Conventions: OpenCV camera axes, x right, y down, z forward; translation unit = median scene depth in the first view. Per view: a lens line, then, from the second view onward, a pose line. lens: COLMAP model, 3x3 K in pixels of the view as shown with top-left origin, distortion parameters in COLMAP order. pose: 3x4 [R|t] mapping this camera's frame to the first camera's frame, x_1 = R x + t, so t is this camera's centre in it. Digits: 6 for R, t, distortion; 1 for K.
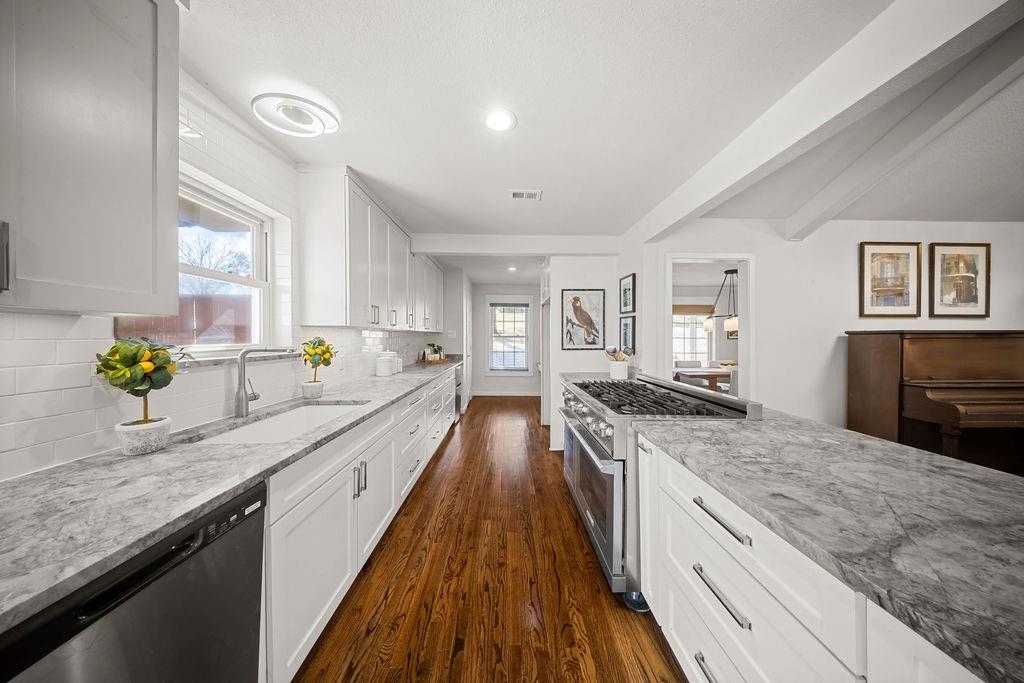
lens RADIAL K [[299.8, 0, 513.9], [0, 299.8, 336.9], [0, 0, 1]] dist [0.001924, -0.001002]
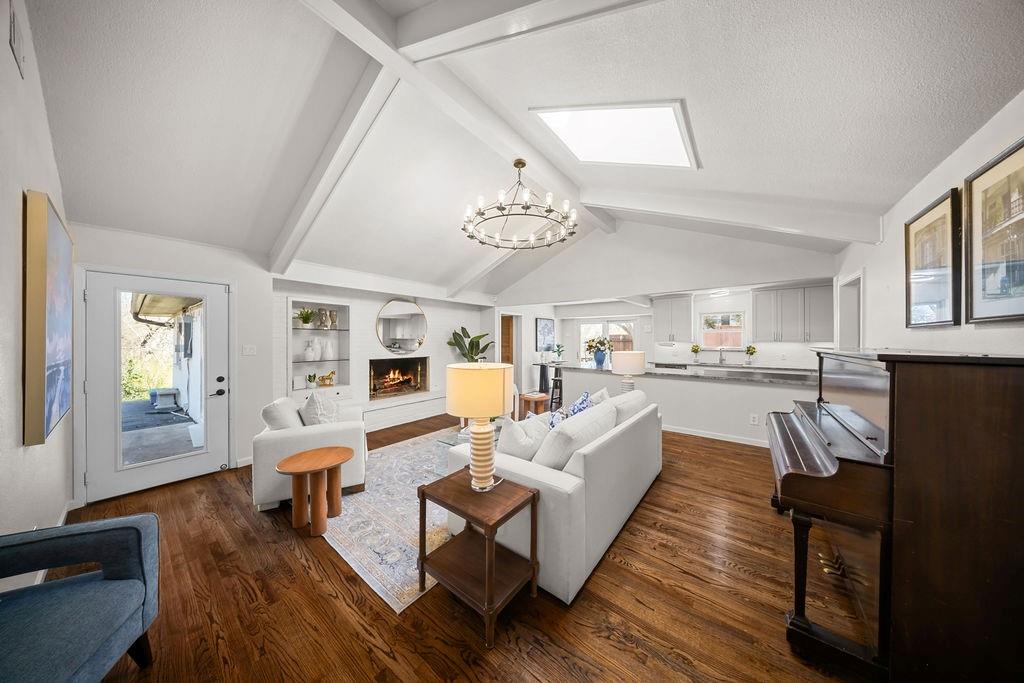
lens RADIAL K [[299.8, 0, 513.1], [0, 299.8, 340.7], [0, 0, 1]] dist [0.001924, -0.001002]
pose [[-0.631315, 0.002670, -0.775522, 2.266017], [-0.000133, 0.999994, 0.003551, -0.040212], [0.775526, 0.002345, -0.631311, 0.718811]]
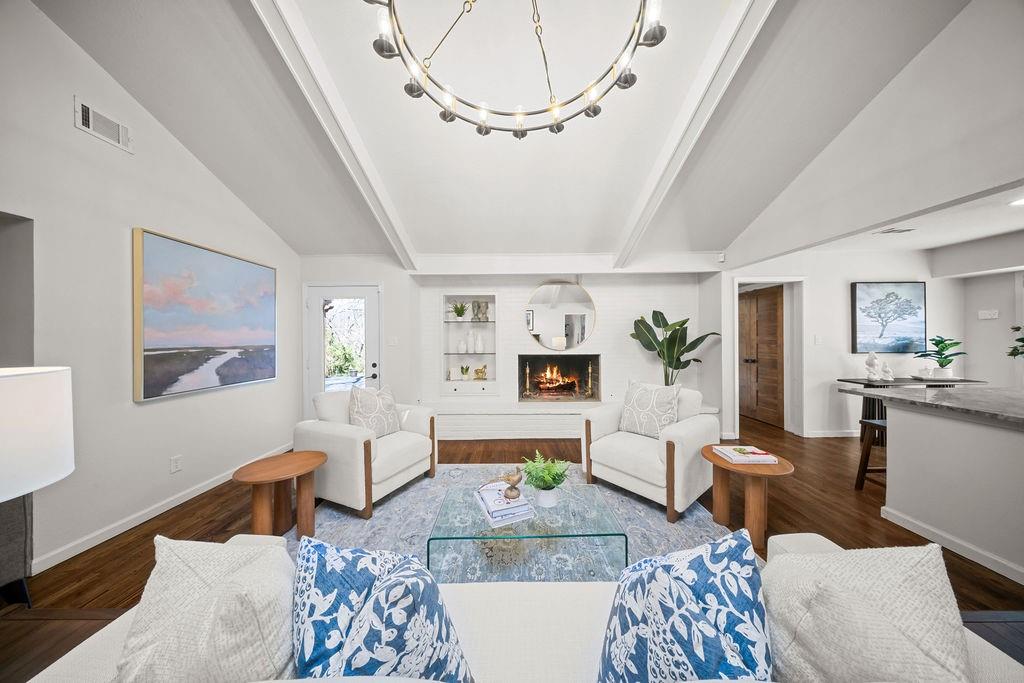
lens RADIAL K [[299.8, 0, 513.5], [0, 299.8, 337.4], [0, 0, 1]] dist [0.001924, -0.001002]
pose [[-0.999658, 0.007529, 0.025056, 1.417707], [0.007667, 0.999956, 0.005440, -0.018479], [-0.025014, 0.005631, -0.999671, 0.487302]]
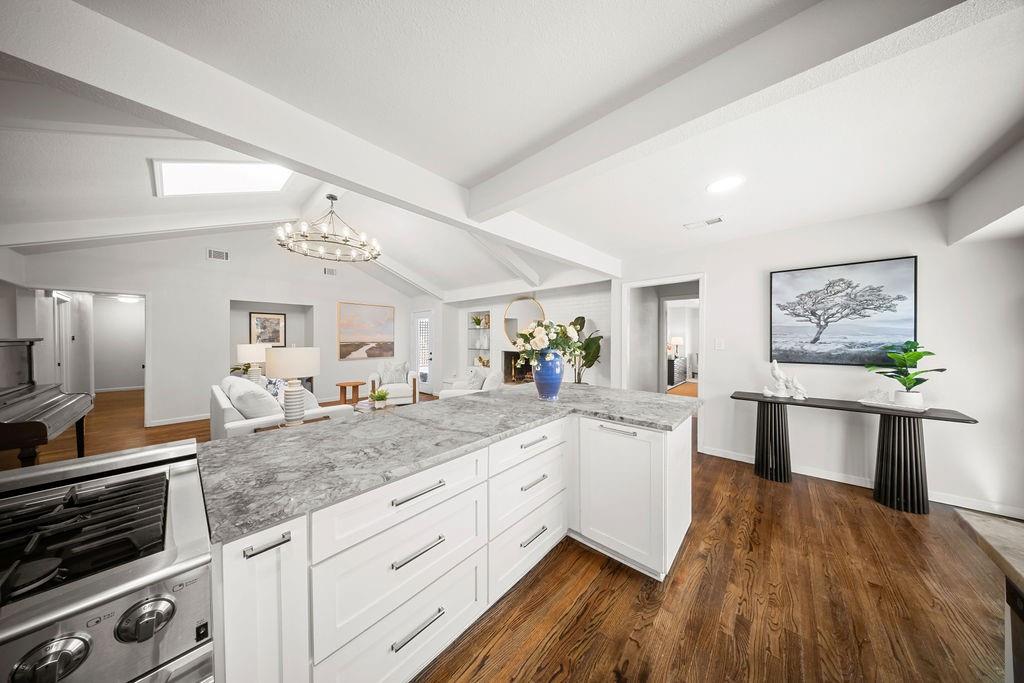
lens RADIAL K [[299.8, 0, 514.3], [0, 299.8, 340.9], [0, 0, 1]] dist [0.001924, -0.001002]
pose [[-0.731409, -0.003449, 0.681930, -0.146056], [0.003184, 0.999959, 0.008474, -0.015157], [-0.681932, 0.008369, -0.731368, 0.505184]]
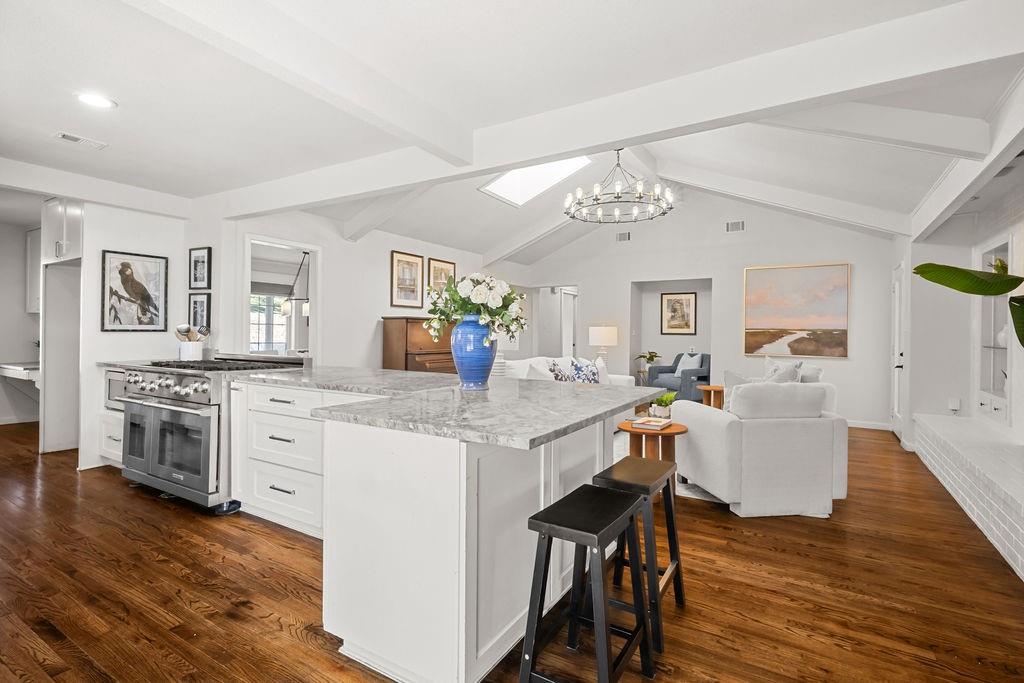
lens RADIAL K [[490.8, 0, 512.5], [0, 490.8, 331.9], [0, 0, 1]] dist [0.001694, 0.001556]
pose [[0.541175, 0.005767, 0.840890, -0.373329], [-0.011669, 0.999932, 0.000652, 0.038383], [-0.840829, -0.010166, 0.541205, -0.619715]]
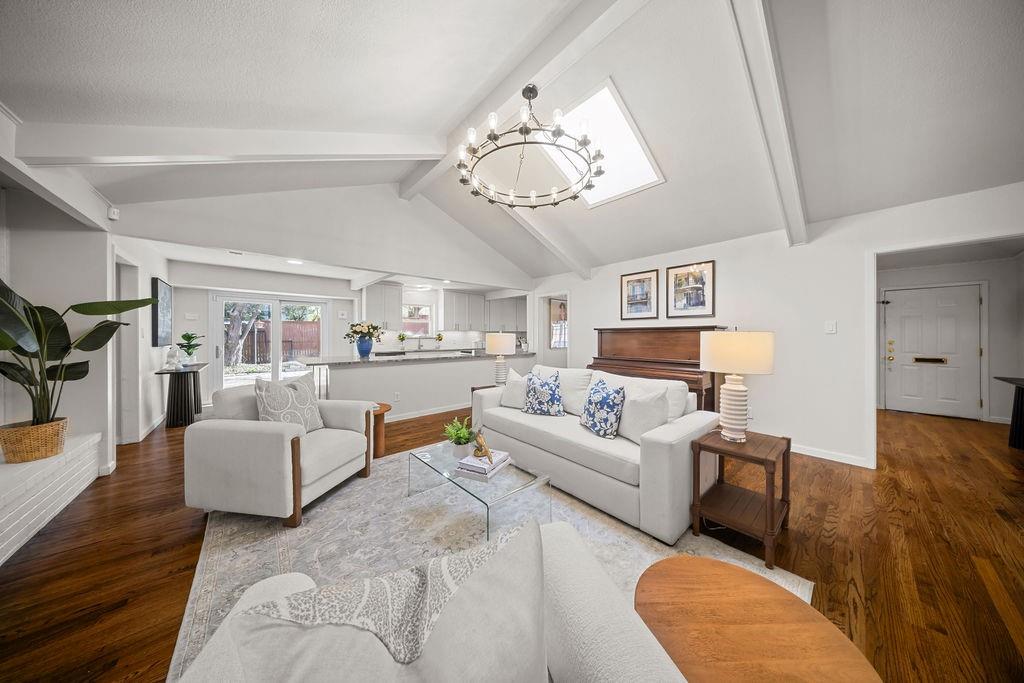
lens RADIAL K [[302.2, 0, 514.3], [0, 302.2, 337.6], [0, 0, 1]] dist [0.000781, 0.000012]
pose [[0.640227, 0.004833, -0.768170, 2.048265], [-0.002073, 0.999987, 0.004564, 0.024132], [0.768183, -0.001330, 0.640229, -0.525490]]
